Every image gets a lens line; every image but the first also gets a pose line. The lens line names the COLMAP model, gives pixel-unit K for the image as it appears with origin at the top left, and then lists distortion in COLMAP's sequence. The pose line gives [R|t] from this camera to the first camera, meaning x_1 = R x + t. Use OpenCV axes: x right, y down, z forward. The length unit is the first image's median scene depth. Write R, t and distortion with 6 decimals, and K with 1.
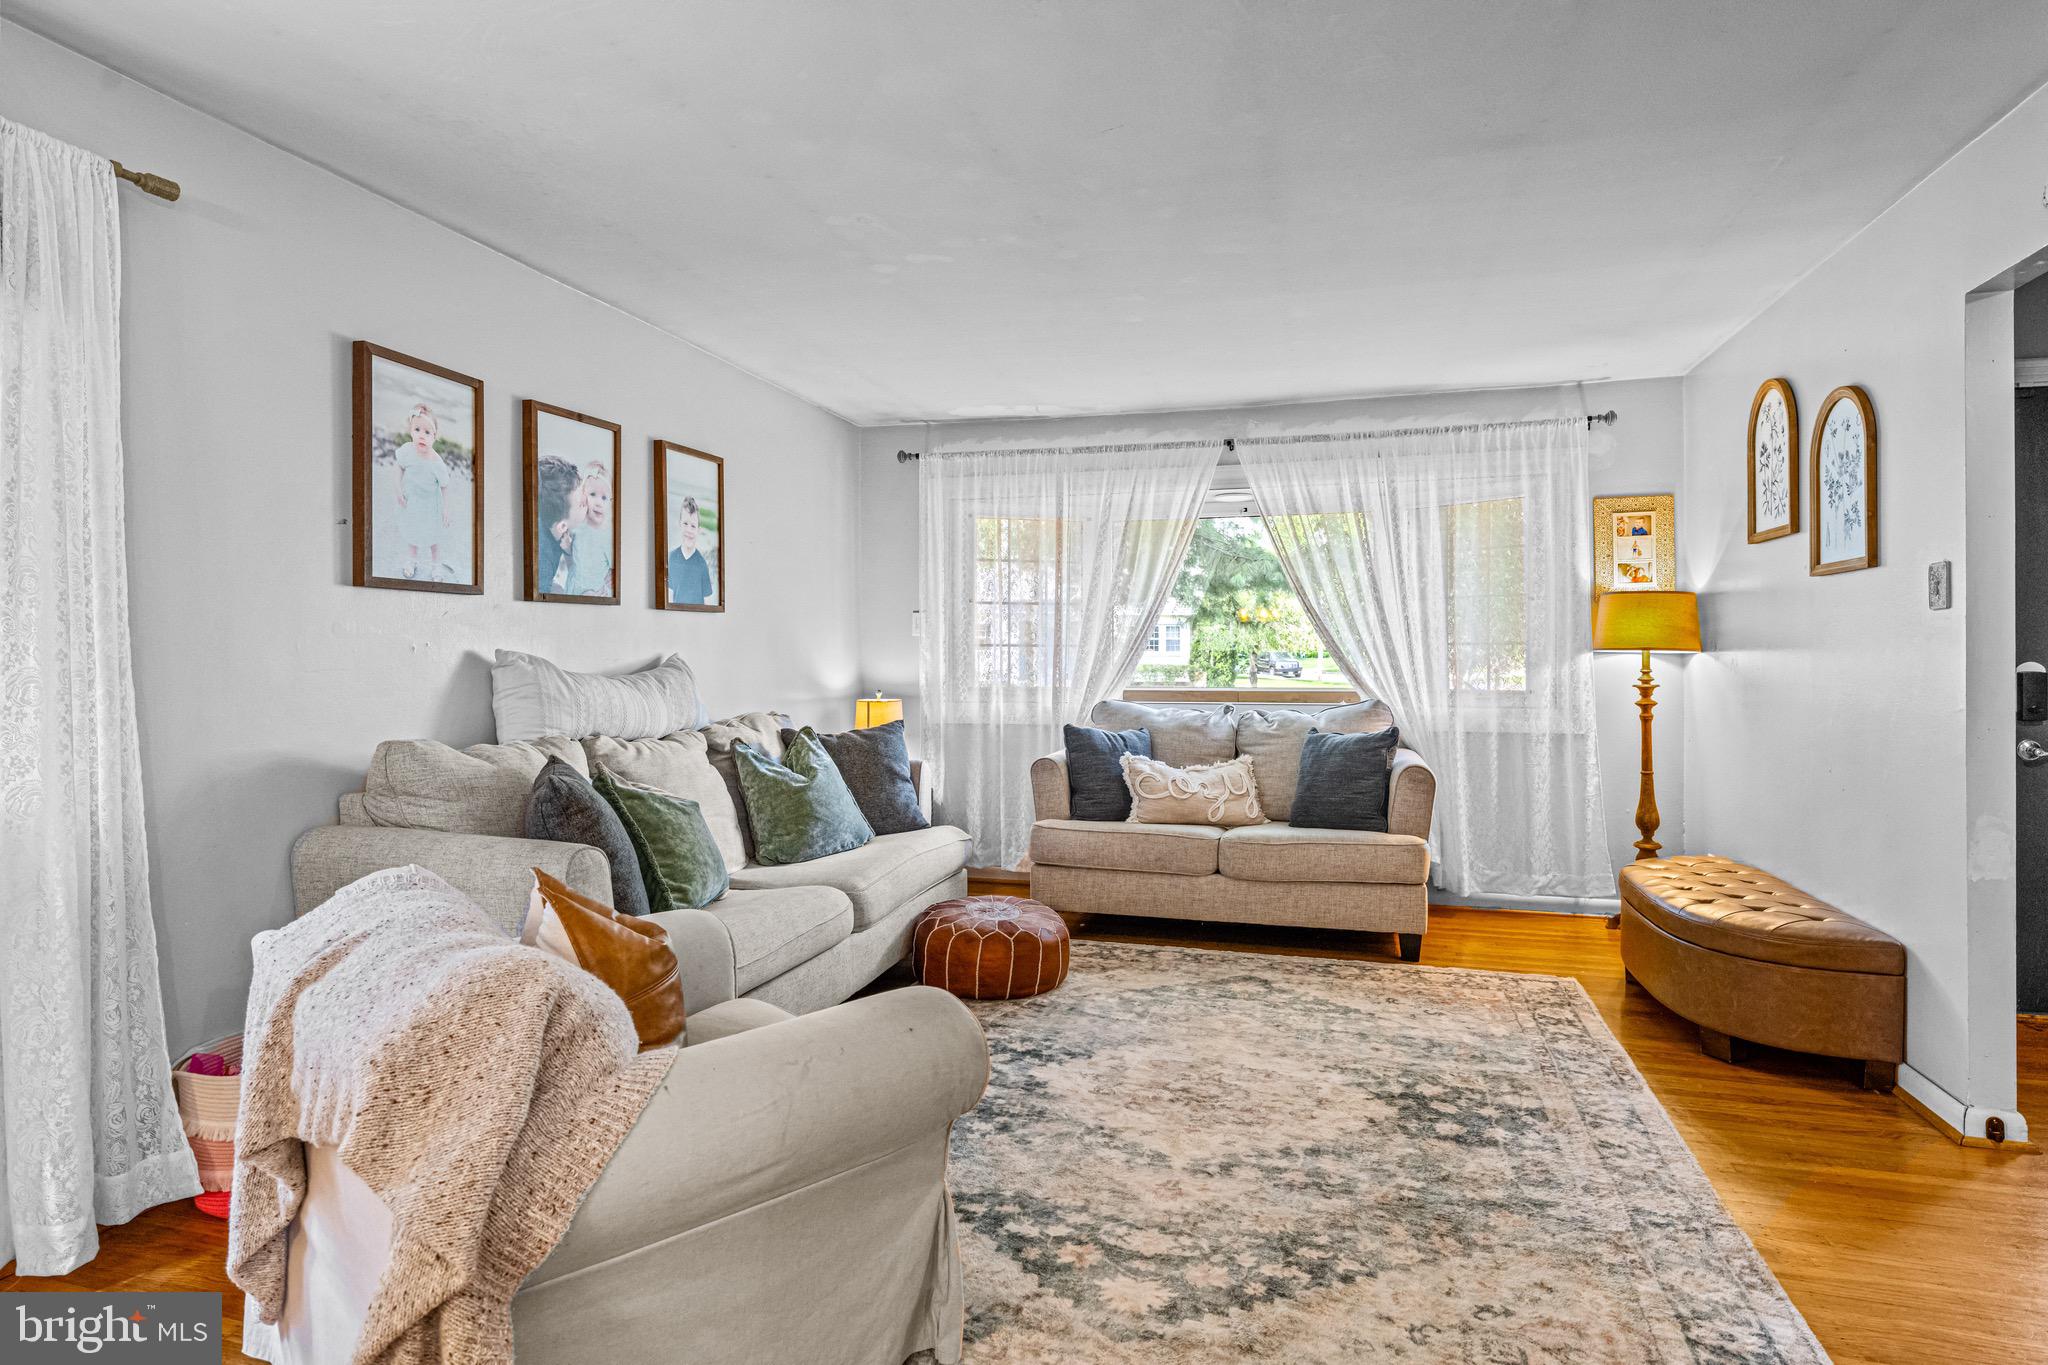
lens RADIAL K [[1102.2, 0, 1019.1], [0, 1102.2, 661.5], [0, 0, 1]] dist [0.006041, -0.002535]
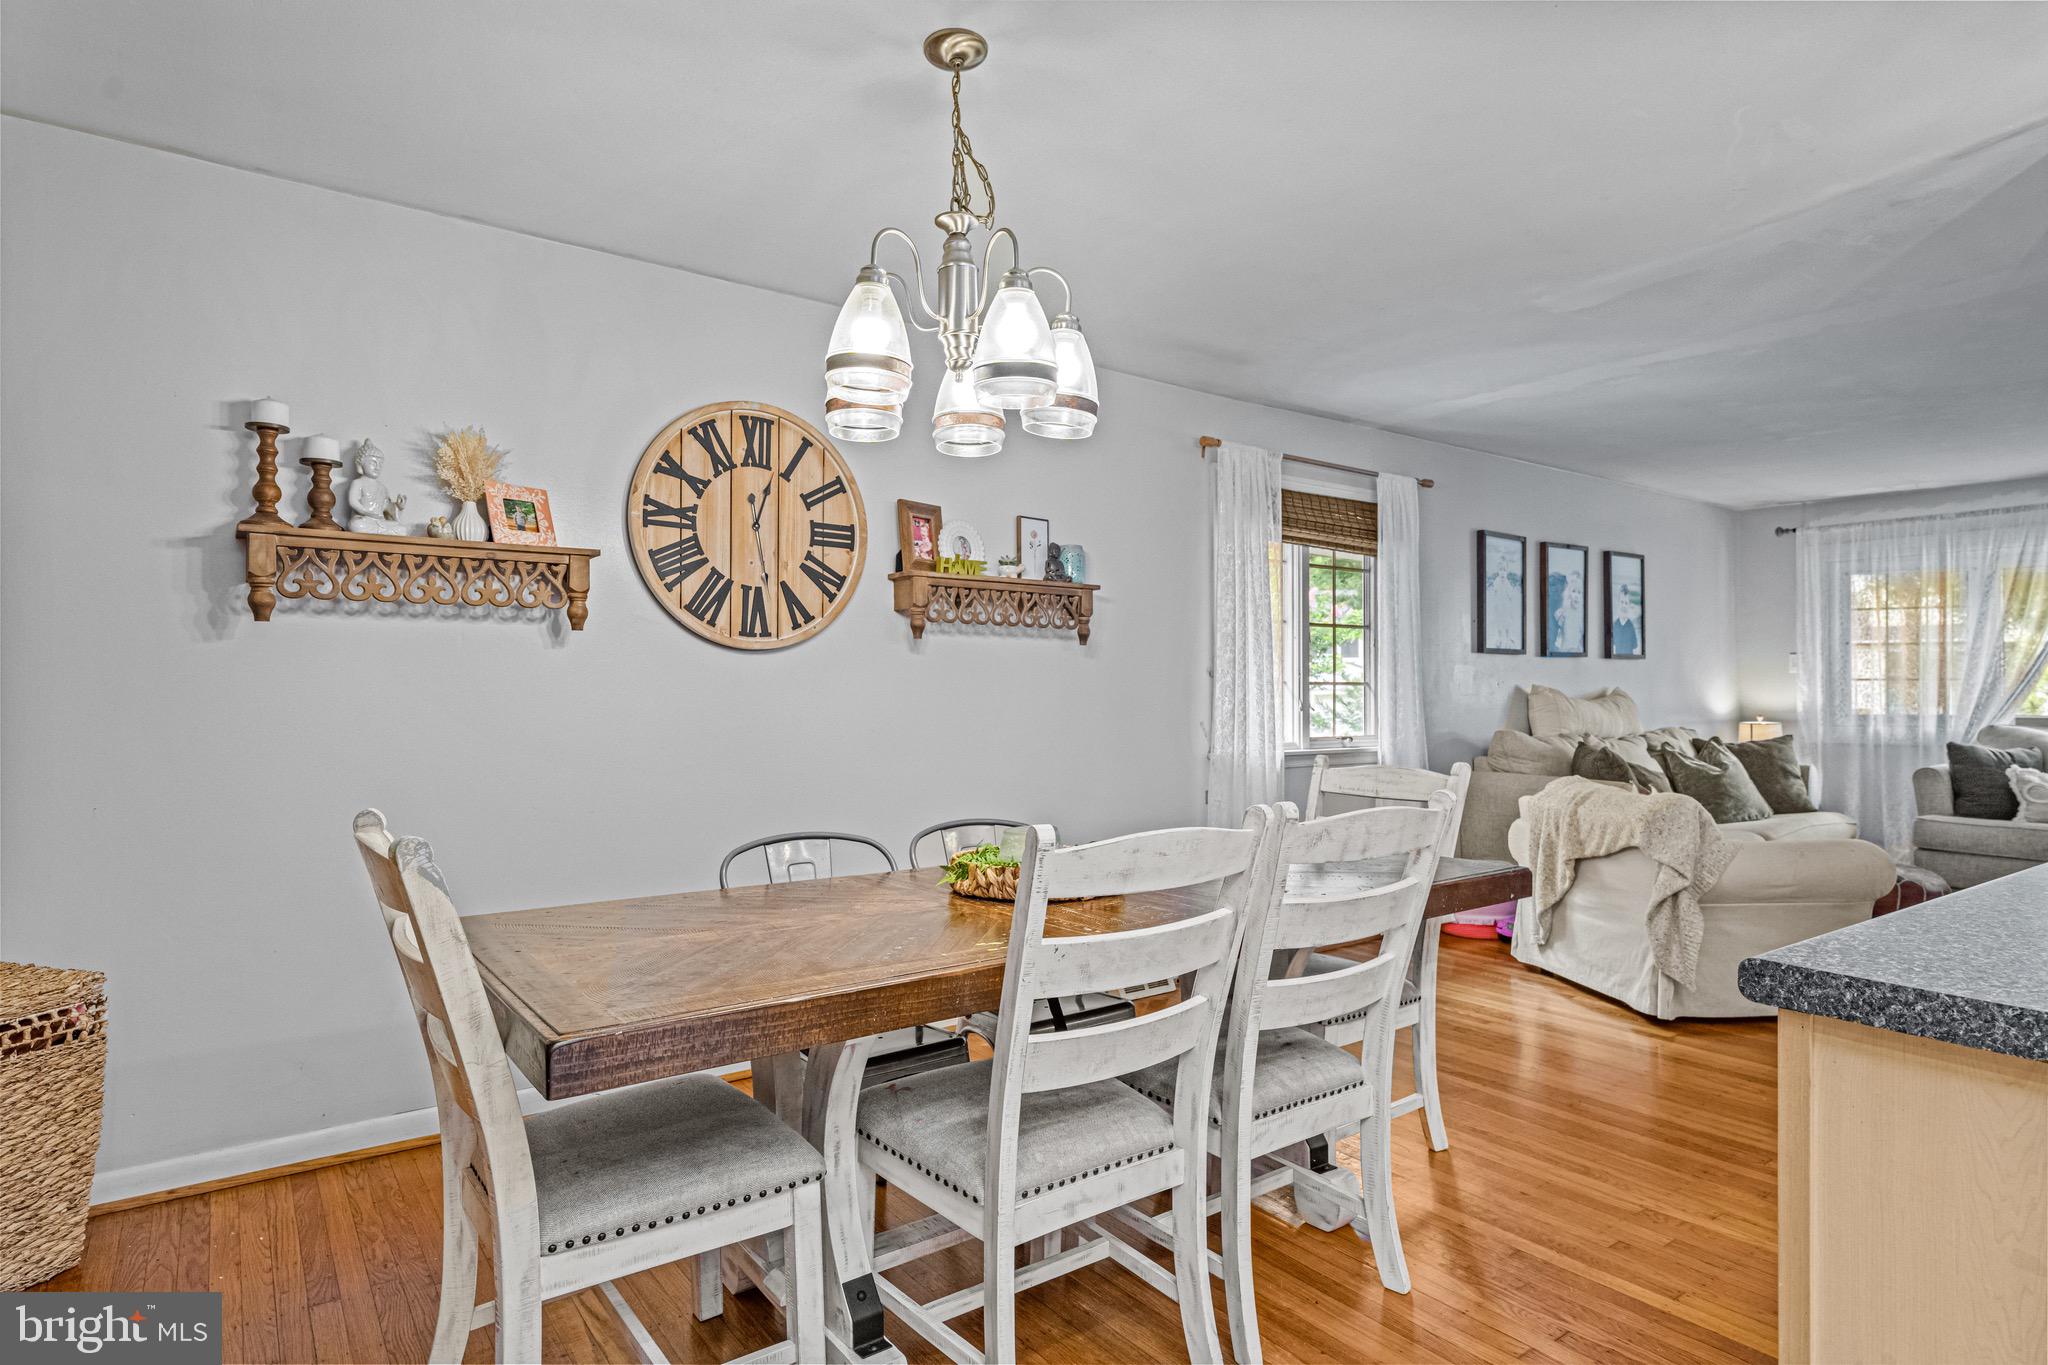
lens RADIAL K [[1102.2, 0, 1024.9], [0, 1102.2, 692.8], [0, 0, 1]] dist [0.006041, -0.002535]
pose [[0.790424, -0.004521, -0.612544, -0.019216], [-0.000025, 0.999973, -0.007413, 0.011868], [0.612561, 0.005875, 0.790402, -0.693204]]
